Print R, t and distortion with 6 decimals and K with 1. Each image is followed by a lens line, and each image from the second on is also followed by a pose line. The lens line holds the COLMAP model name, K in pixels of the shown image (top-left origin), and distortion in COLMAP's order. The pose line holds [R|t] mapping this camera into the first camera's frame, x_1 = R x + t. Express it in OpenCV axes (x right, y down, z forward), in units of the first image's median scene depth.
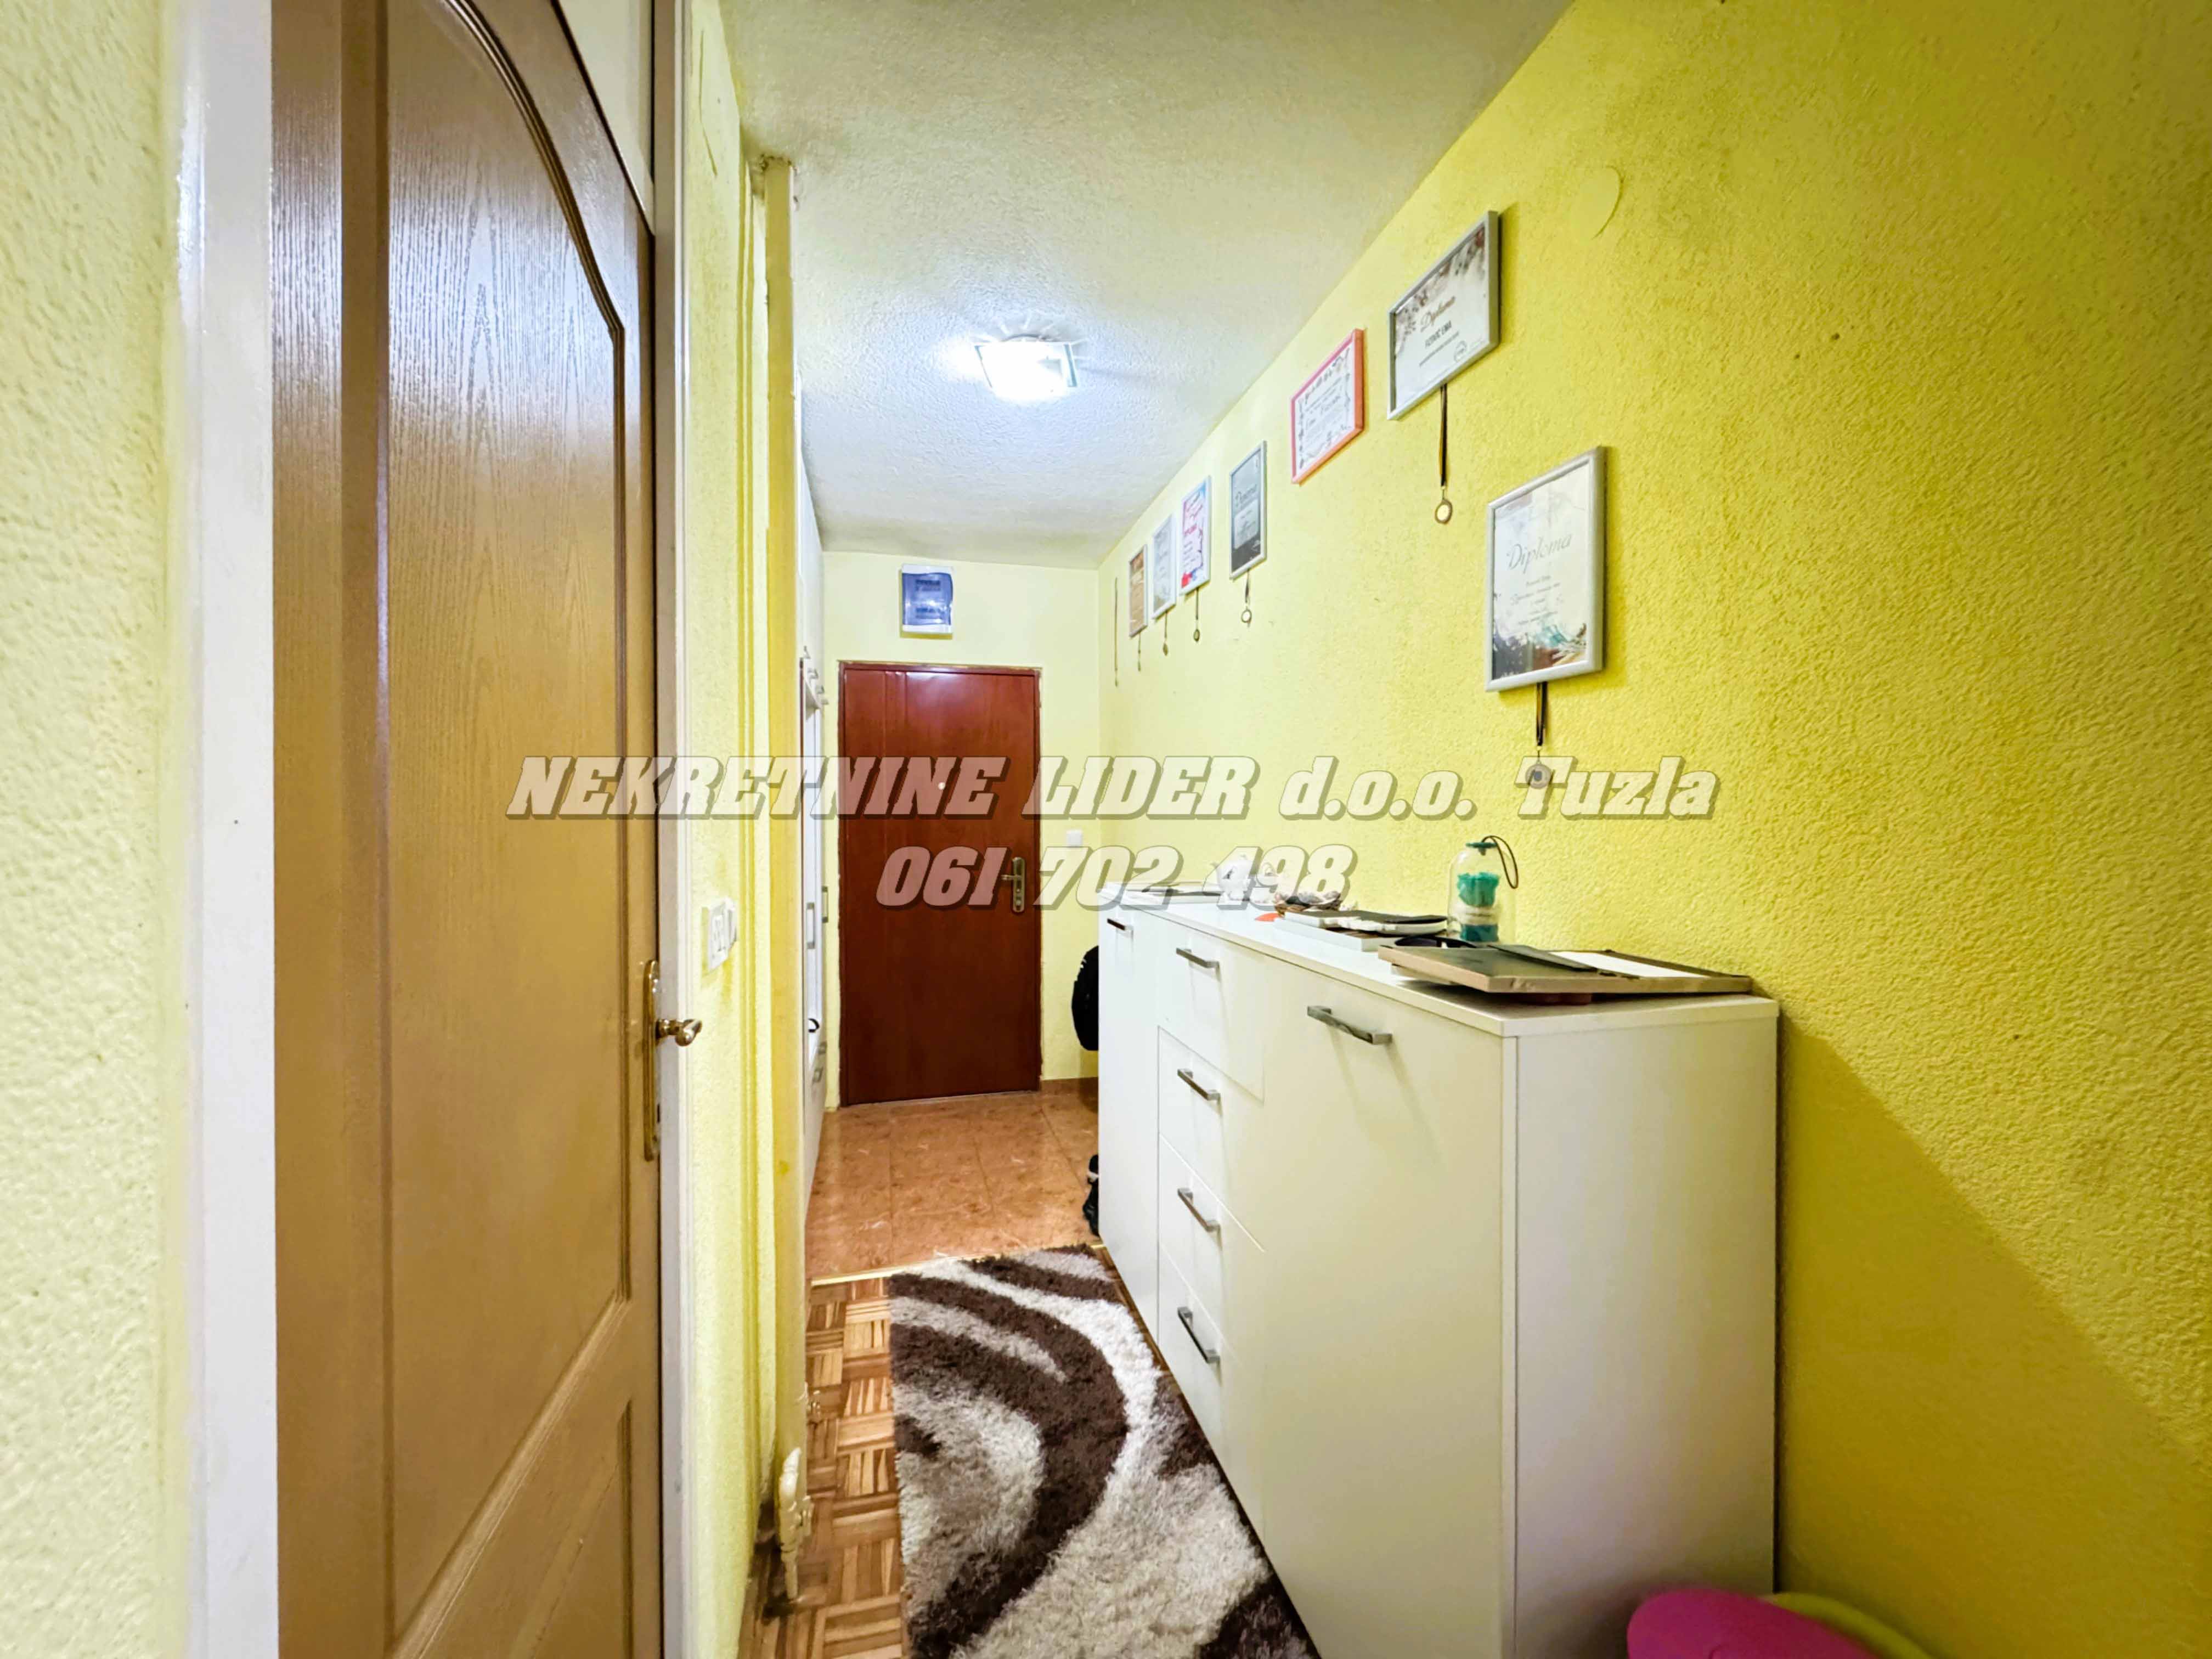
lens RADIAL K [[887.9, 0, 1104.7], [0, 887.9, 831.2], [0, 0, 1]] dist [-0.001169, -0.000128]
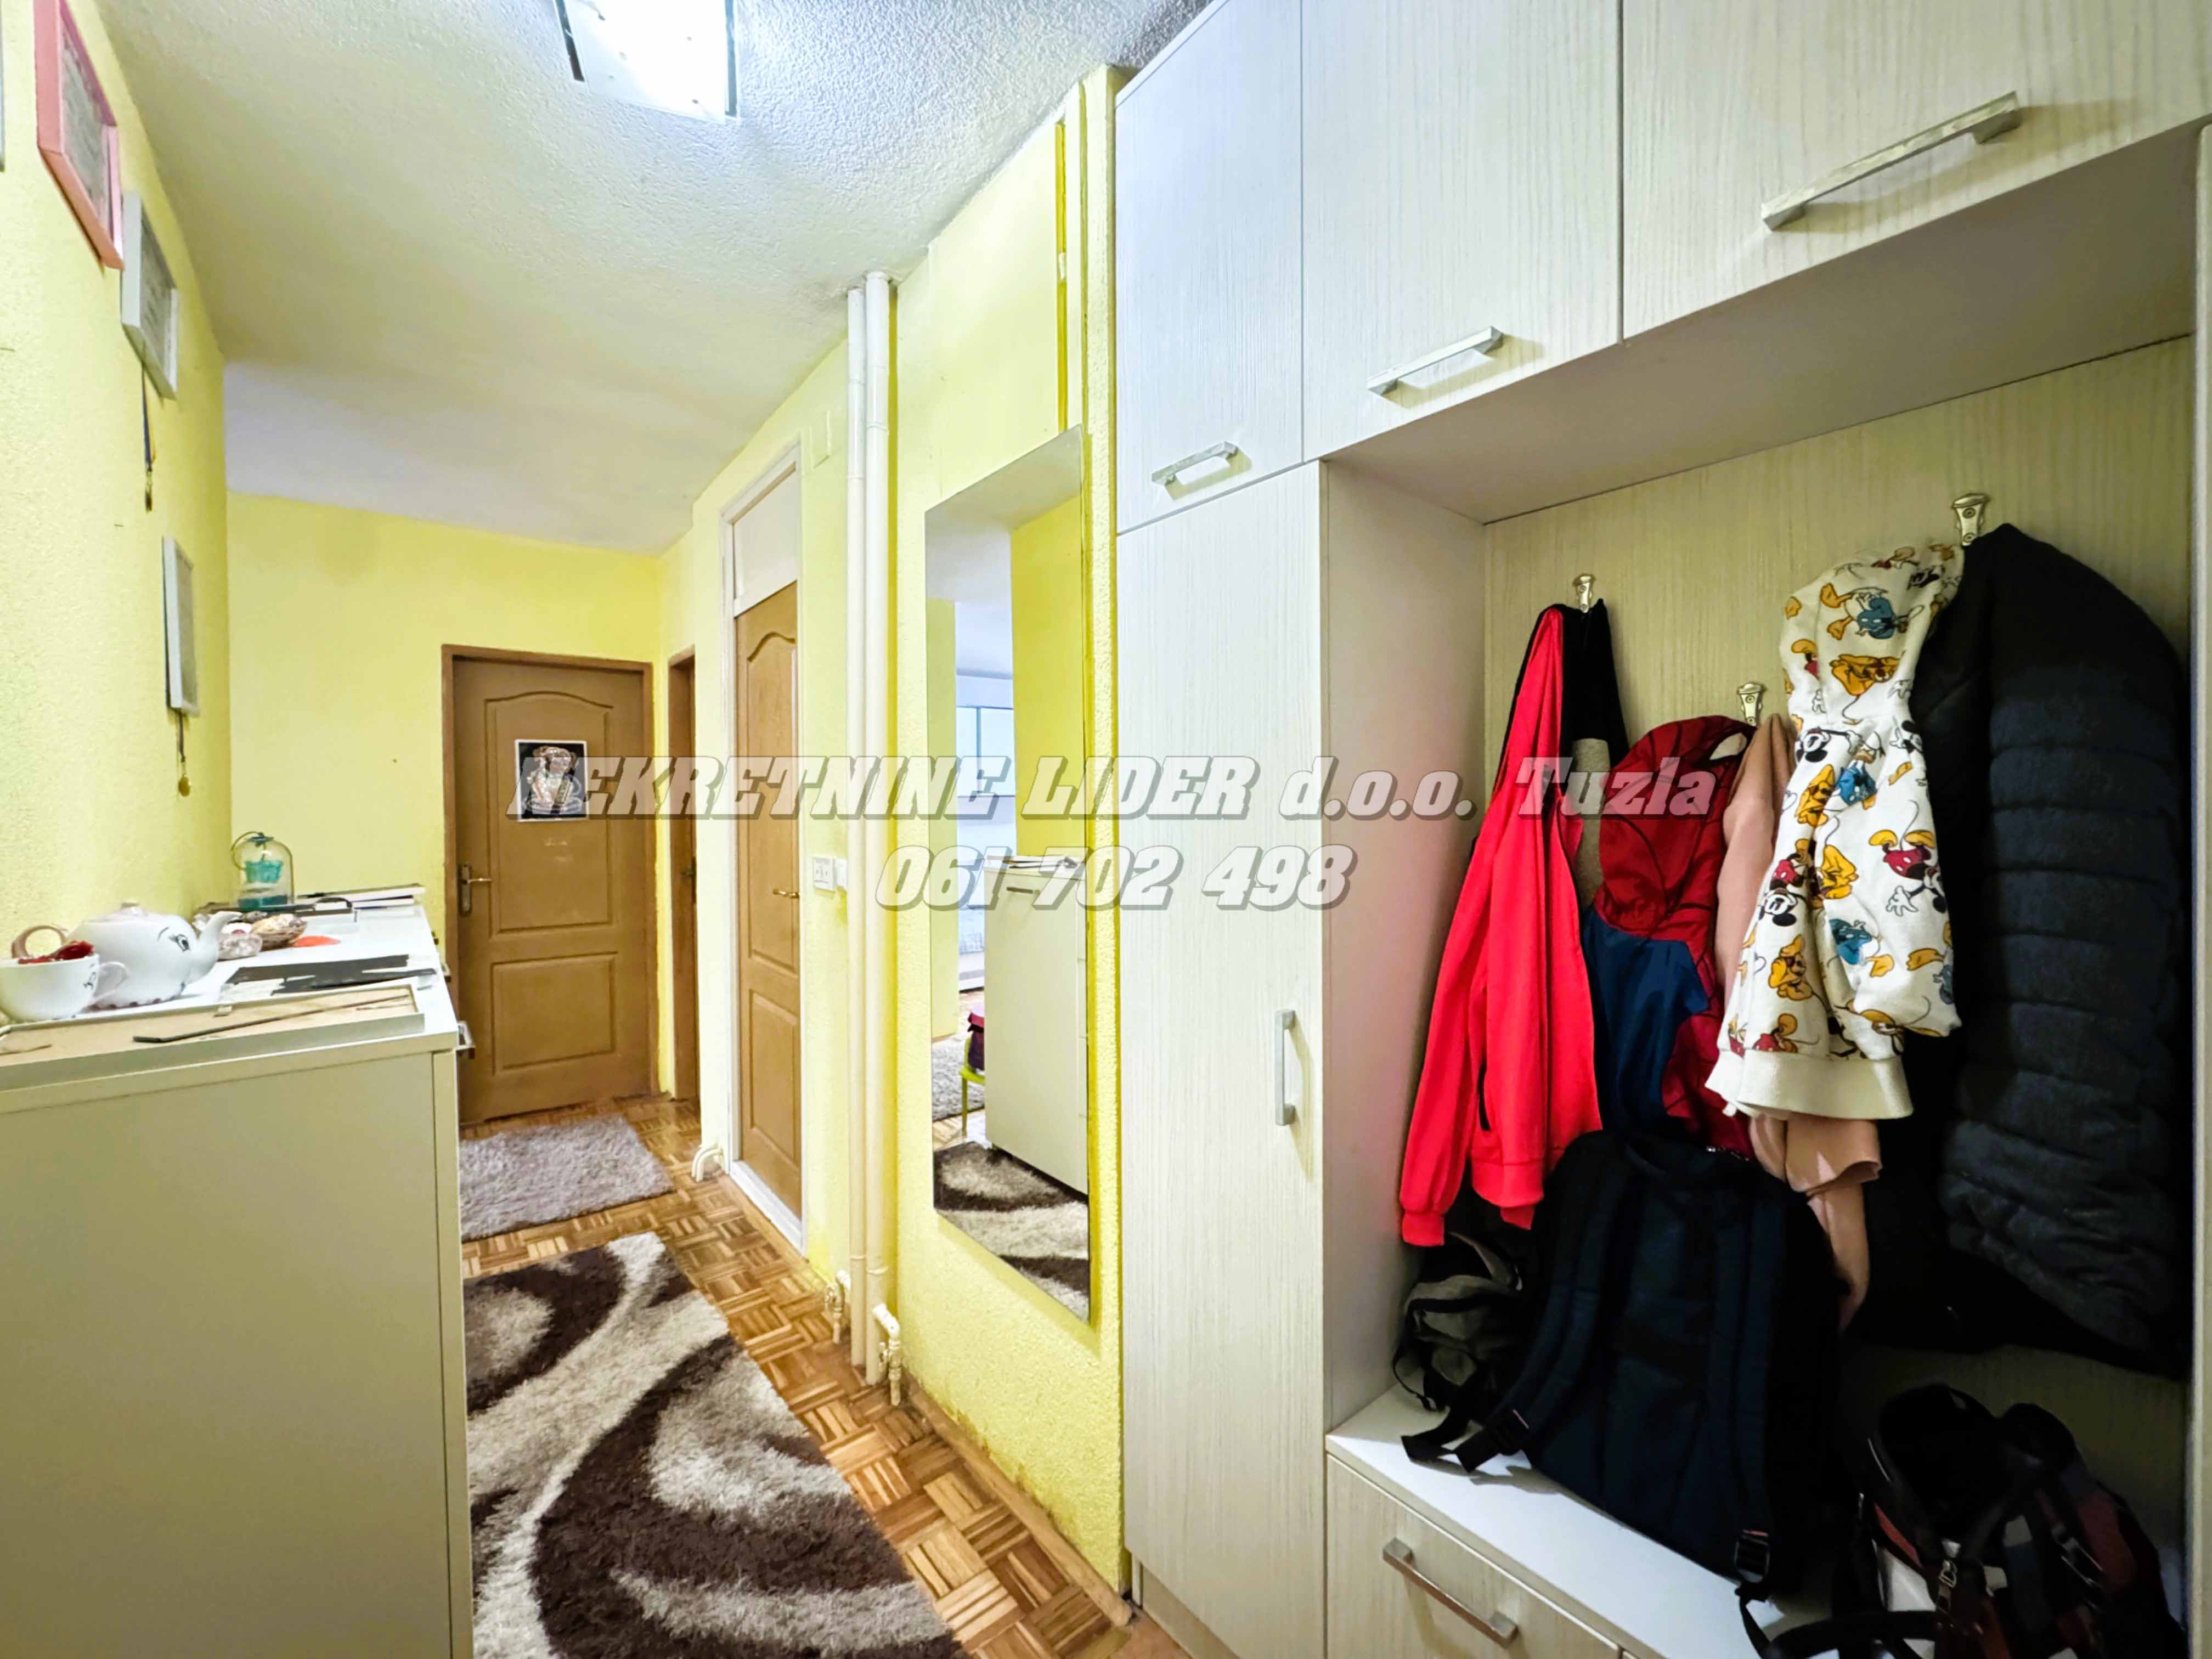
lens RADIAL K [[887.9, 0, 1104.2], [0, 887.9, 830.9], [0, 0, 1]] dist [-0.001169, -0.000128]
pose [[-0.912296, 0.012777, -0.409332, -0.124489], [0.006348, 0.999834, 0.017059, -0.005474], [0.409482, 0.012964, -0.912226, 1.896185]]
